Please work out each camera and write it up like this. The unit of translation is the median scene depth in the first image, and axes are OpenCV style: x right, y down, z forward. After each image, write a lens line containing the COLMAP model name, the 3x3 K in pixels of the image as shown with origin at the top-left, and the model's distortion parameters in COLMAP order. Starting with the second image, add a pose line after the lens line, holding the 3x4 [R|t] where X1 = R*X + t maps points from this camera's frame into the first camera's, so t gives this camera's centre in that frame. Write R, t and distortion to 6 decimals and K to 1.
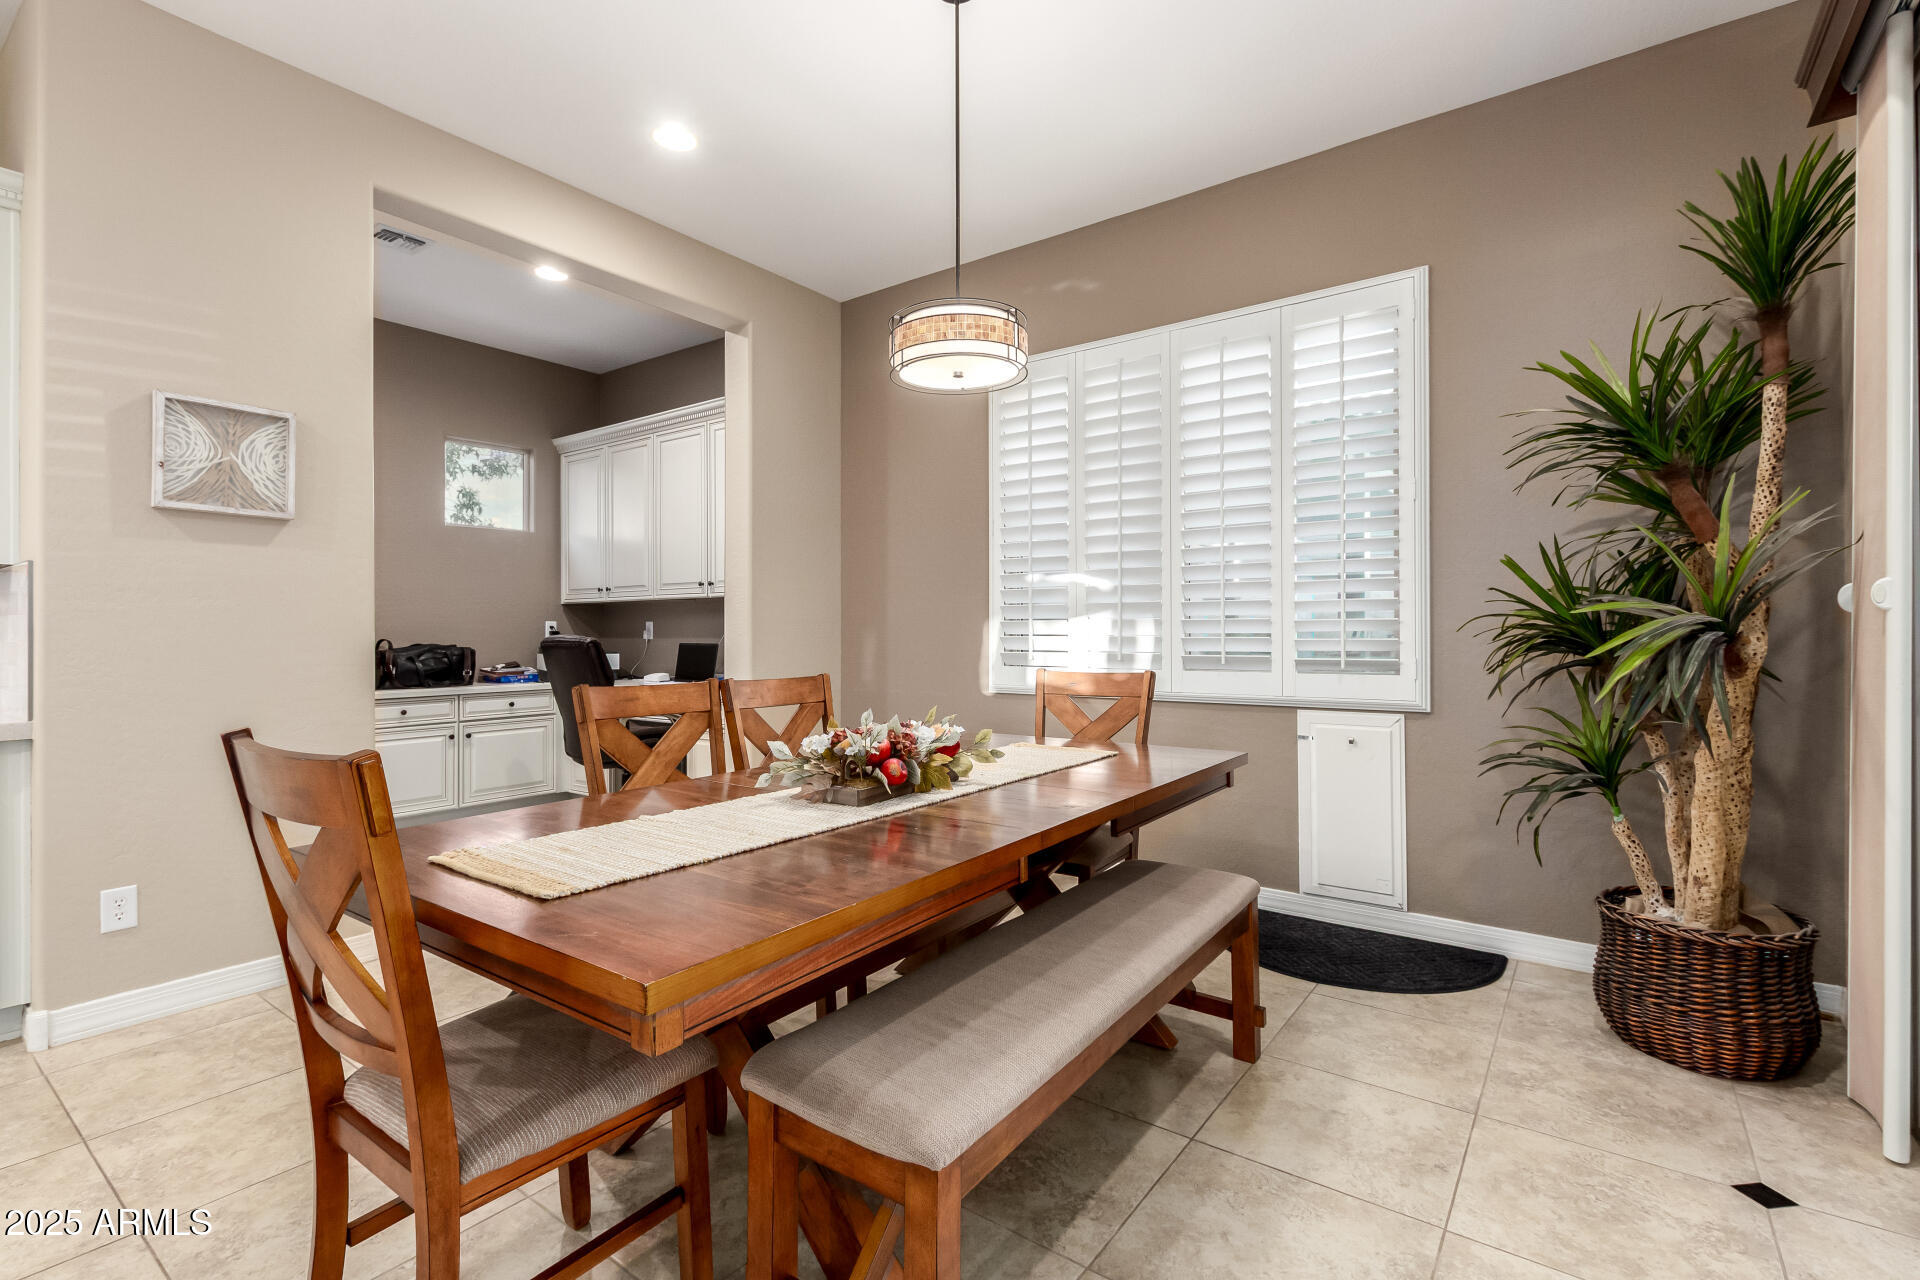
lens RADIAL K [[884.0, 0, 929.2], [0, 884.0, 627.4], [0, 0, 1]] dist [0.003797, -0.001344]
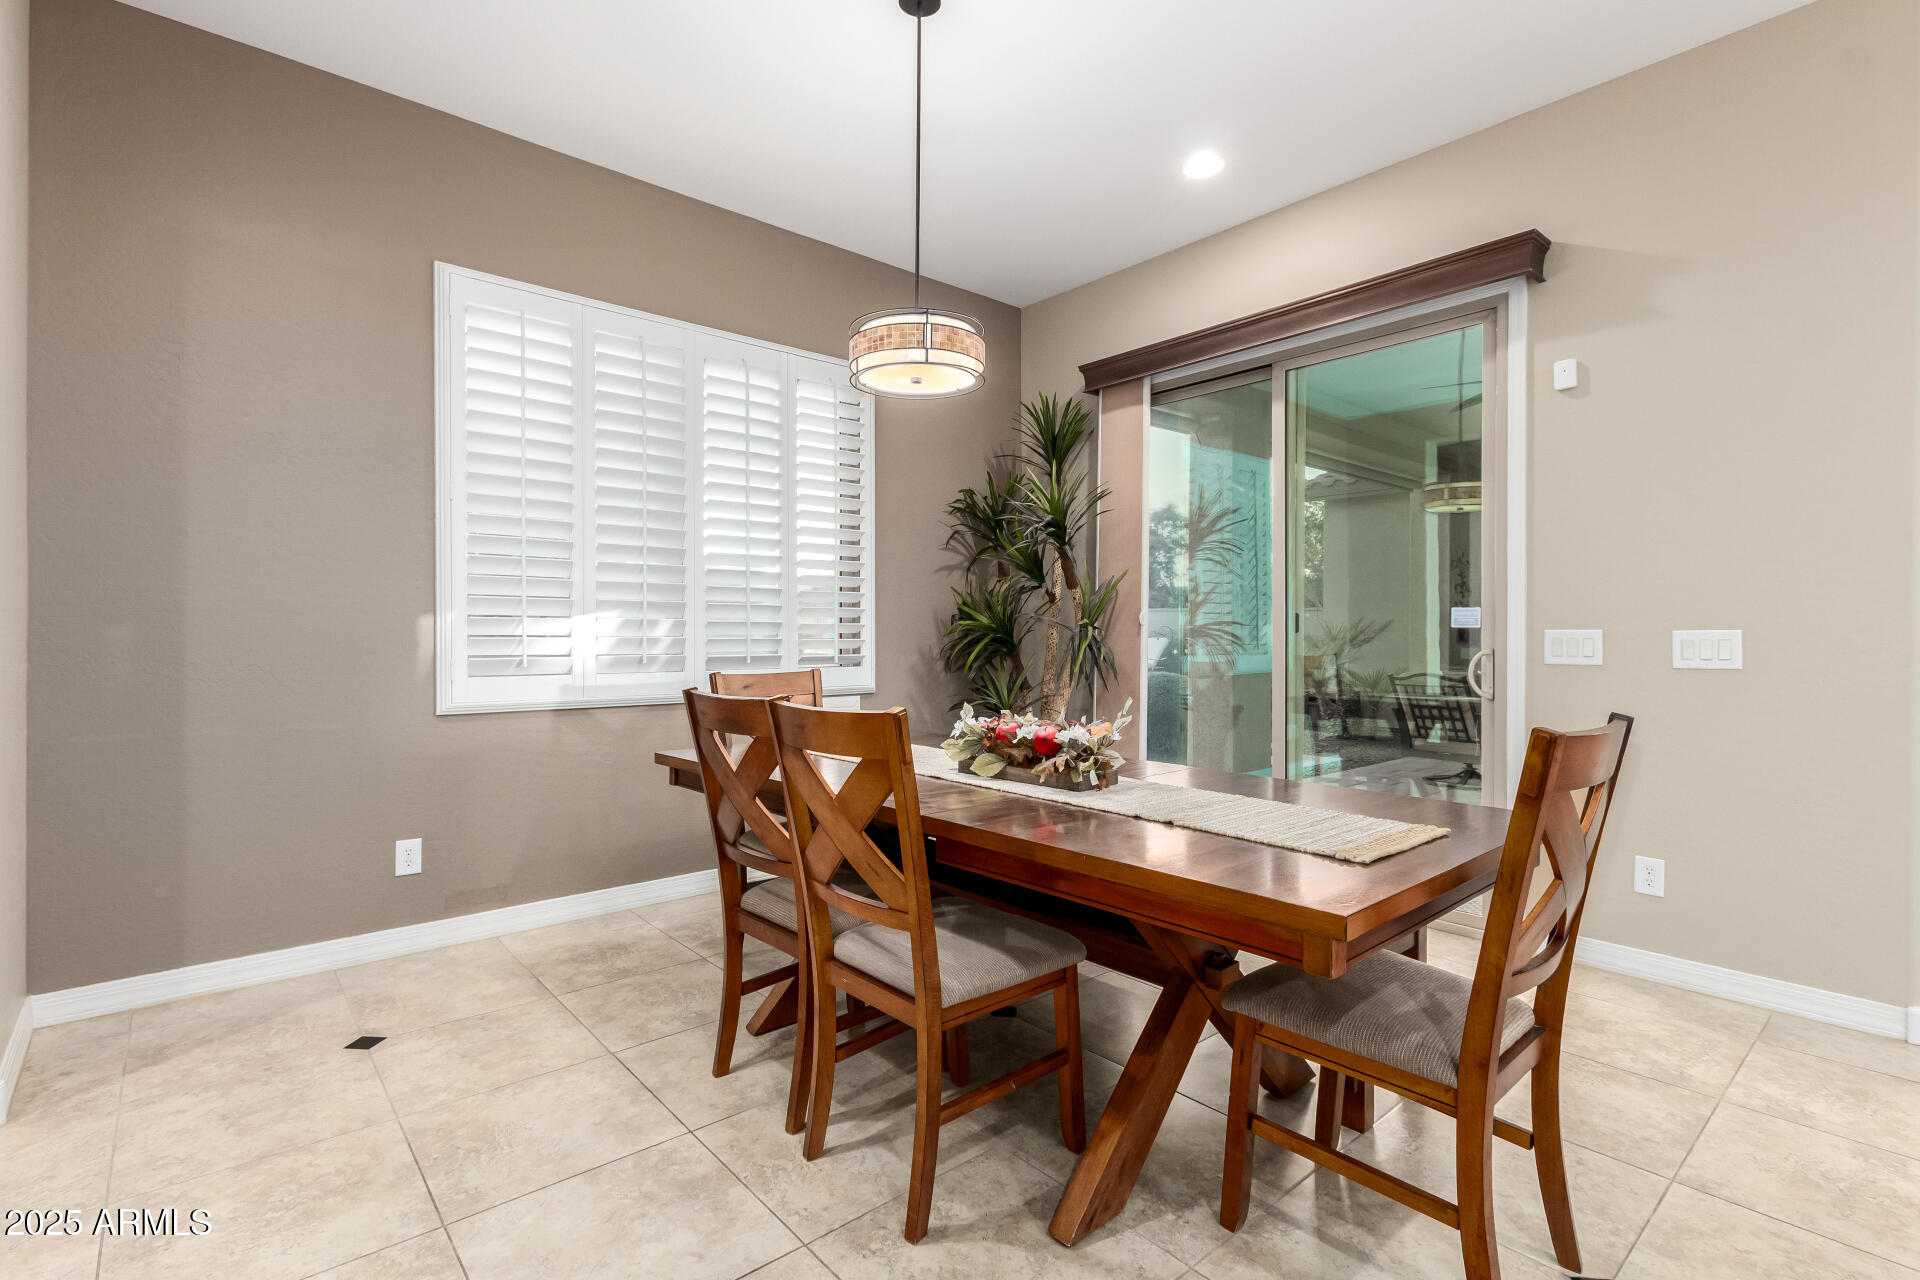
lens RADIAL K [[884.0, 0, 965.1], [0, 884.0, 635.0], [0, 0, 1]] dist [0.003797, -0.001344]
pose [[0.195016, 0.000894, 0.980800, -0.935197], [-0.006492, 0.999979, 0.000380, 0.007592], [-0.980779, -0.006442, 0.195017, 0.725236]]
